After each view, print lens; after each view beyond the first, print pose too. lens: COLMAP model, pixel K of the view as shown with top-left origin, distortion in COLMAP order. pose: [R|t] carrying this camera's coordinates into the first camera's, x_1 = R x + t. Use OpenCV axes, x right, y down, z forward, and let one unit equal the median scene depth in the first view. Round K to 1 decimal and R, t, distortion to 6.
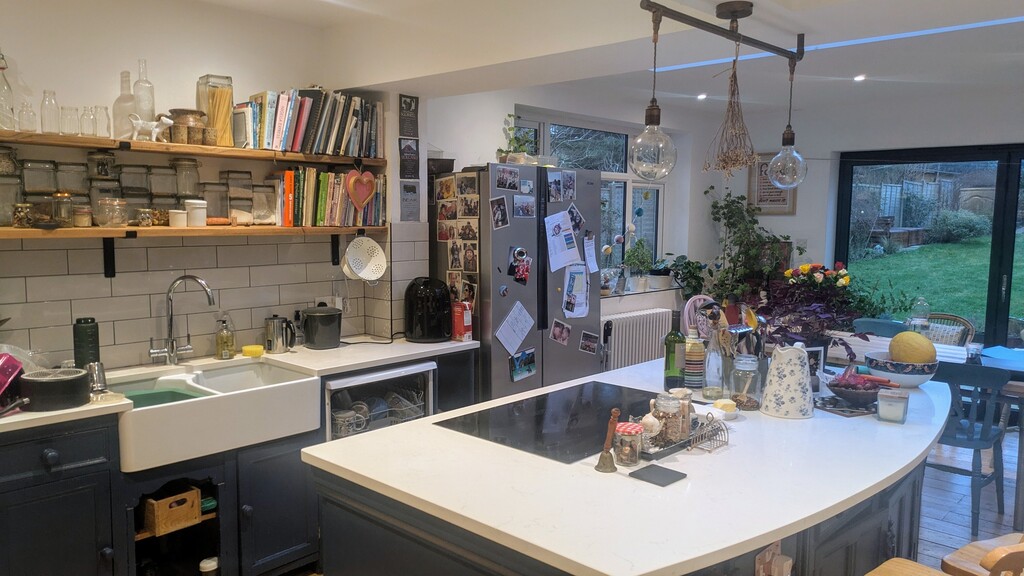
lens RADIAL K [[761.6, 0, 508.7], [0, 761.6, 294.2], [0, 0, 1]] dist [0.052600, -0.040795]
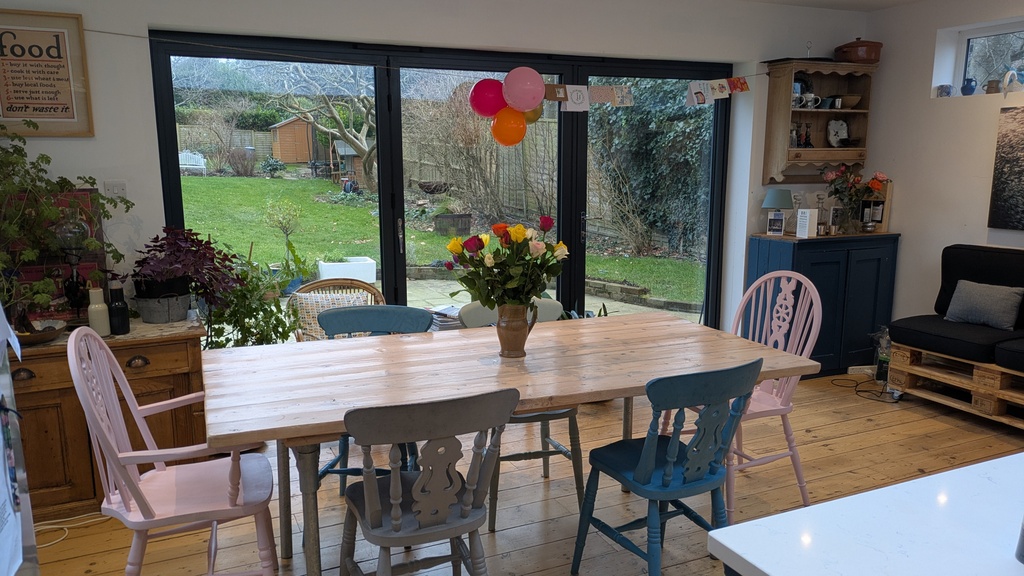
lens RADIAL K [[761.6, 0, 514.2], [0, 761.6, 288.1], [0, 0, 1]] dist [0.052600, -0.040795]
pose [[0.378054, -0.166975, 0.910601, -0.038080], [0.104916, 0.984991, 0.137058, -0.071506], [-0.919819, 0.043721, 0.389899, 0.870061]]
